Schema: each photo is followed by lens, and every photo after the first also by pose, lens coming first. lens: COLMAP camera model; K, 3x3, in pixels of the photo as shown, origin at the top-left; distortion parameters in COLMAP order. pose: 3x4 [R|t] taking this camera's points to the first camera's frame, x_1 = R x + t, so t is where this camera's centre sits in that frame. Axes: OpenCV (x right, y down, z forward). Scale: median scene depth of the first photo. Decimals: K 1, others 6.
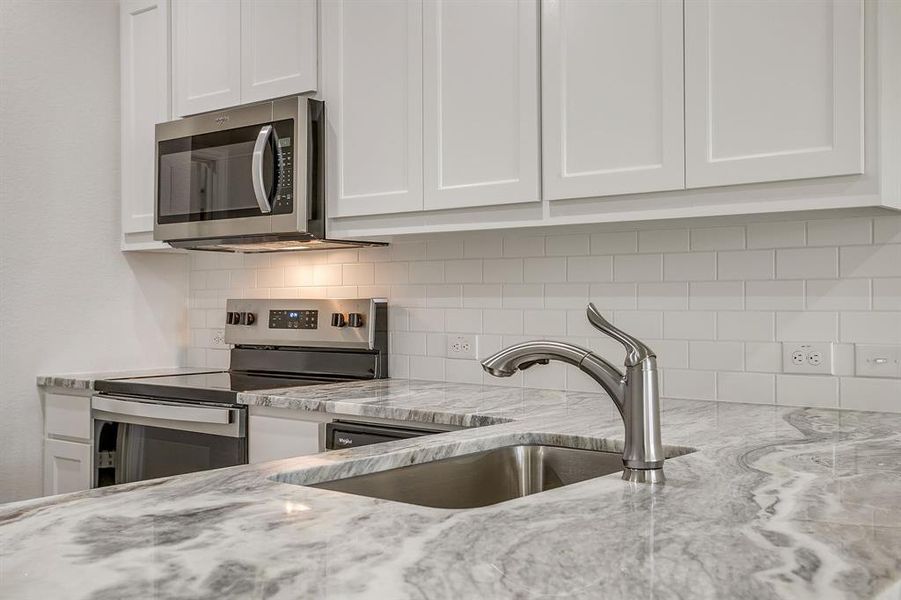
lens RADIAL K [[992.7, 0, 450.5], [0, 992.7, 300.0], [0, 0, 1]] dist [0.005791, 0.006753]
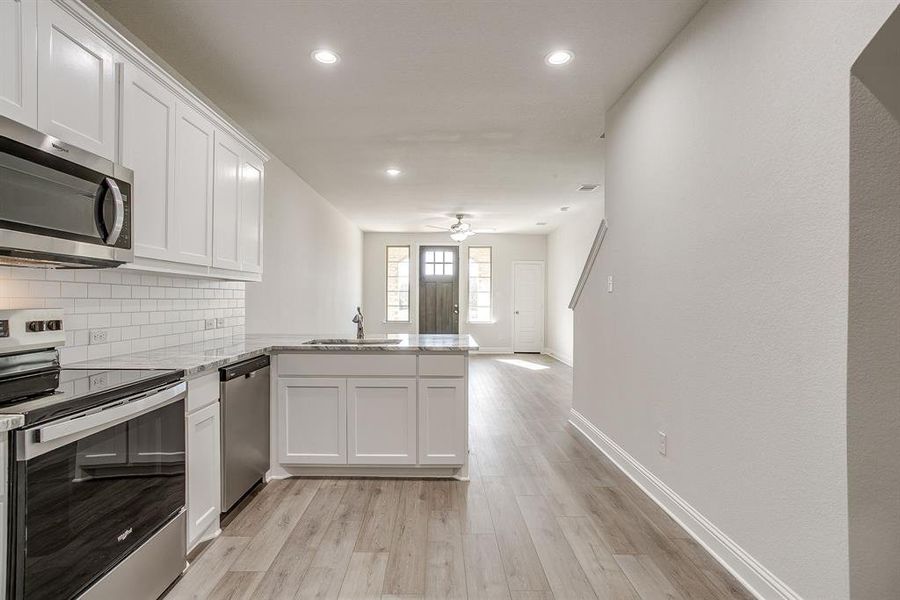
lens RADIAL K [[443.3, 0, 444.7], [0, 443.3, 299.9], [0, 0, 1]] dist [-0.067545, 0.053286]
pose [[-0.643732, -0.000346, 0.765251, -0.867907], [-0.001935, 0.999997, -0.001175, -0.013194], [-0.765249, -0.002237, -0.643731, 0.979381]]
